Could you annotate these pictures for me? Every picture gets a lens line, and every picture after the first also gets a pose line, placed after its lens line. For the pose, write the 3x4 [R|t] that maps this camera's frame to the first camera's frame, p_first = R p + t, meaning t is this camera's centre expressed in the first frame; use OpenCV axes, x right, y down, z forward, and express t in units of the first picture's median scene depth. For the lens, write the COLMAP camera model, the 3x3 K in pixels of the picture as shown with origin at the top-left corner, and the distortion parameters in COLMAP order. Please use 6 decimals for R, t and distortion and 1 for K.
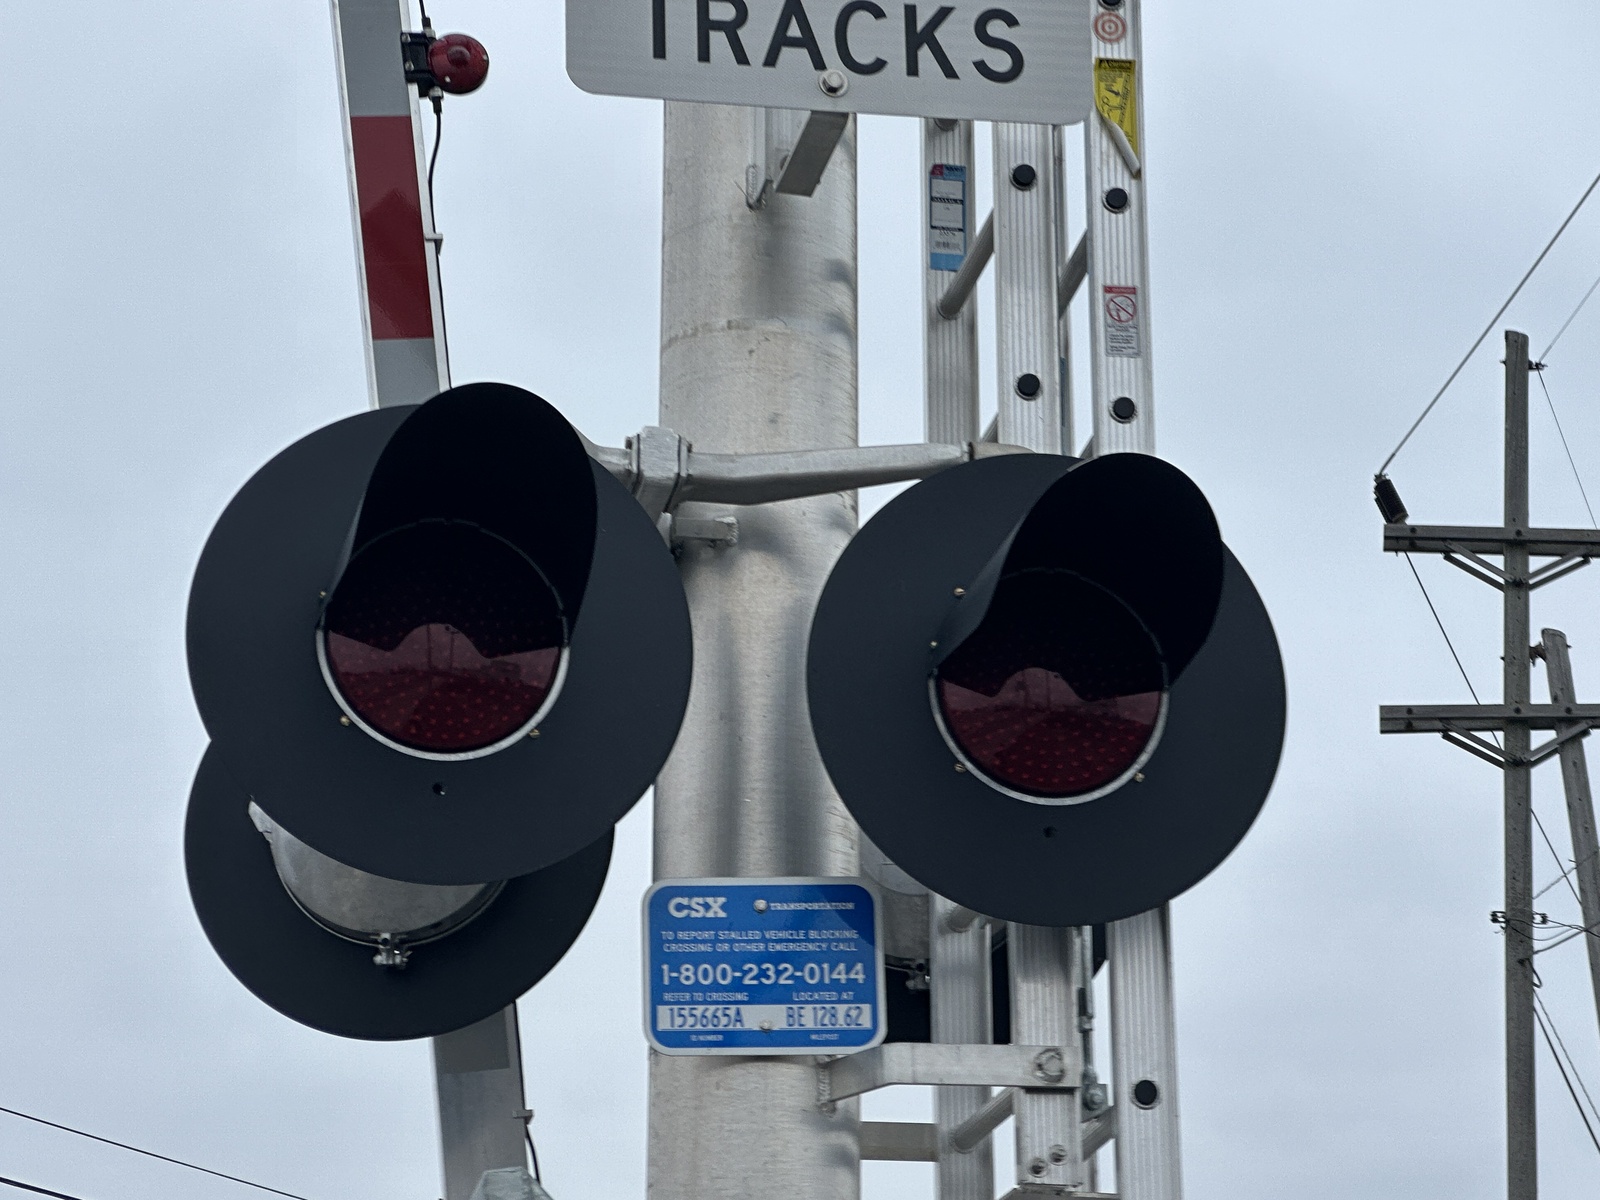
lens RADIAL K [[3795.9, 0, 798.5], [0, 3795.9, 550.9], [0, 0, 1]] dist [0.107296, 0.619212]
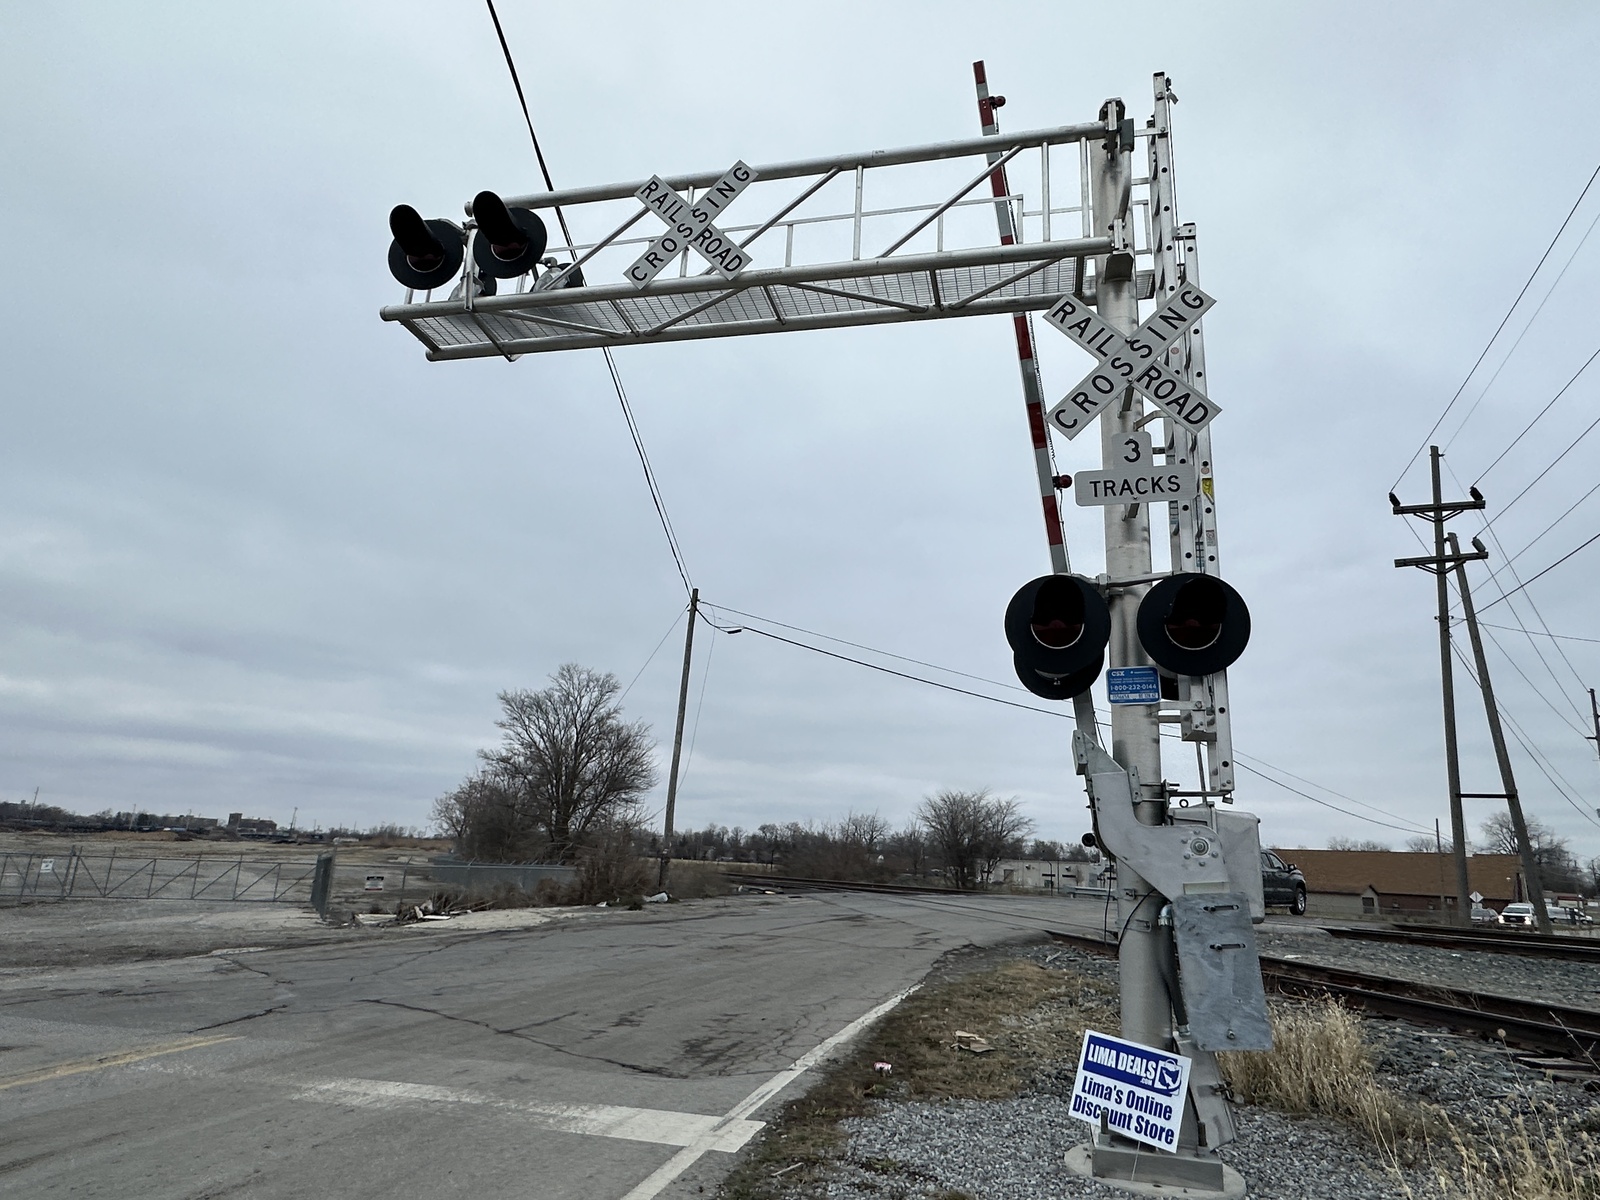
lens RADIAL K [[989.1, 0, 800.0], [0, 989.1, 600.0], [0, 0, 1]] dist [-0.006512, -0.001095]
pose [[0.913853, -0.066183, -0.400616, 0.093472], [0.091696, 0.994777, 0.044829, -0.075704], [0.395557, -0.077702, 0.915149, -0.239656]]
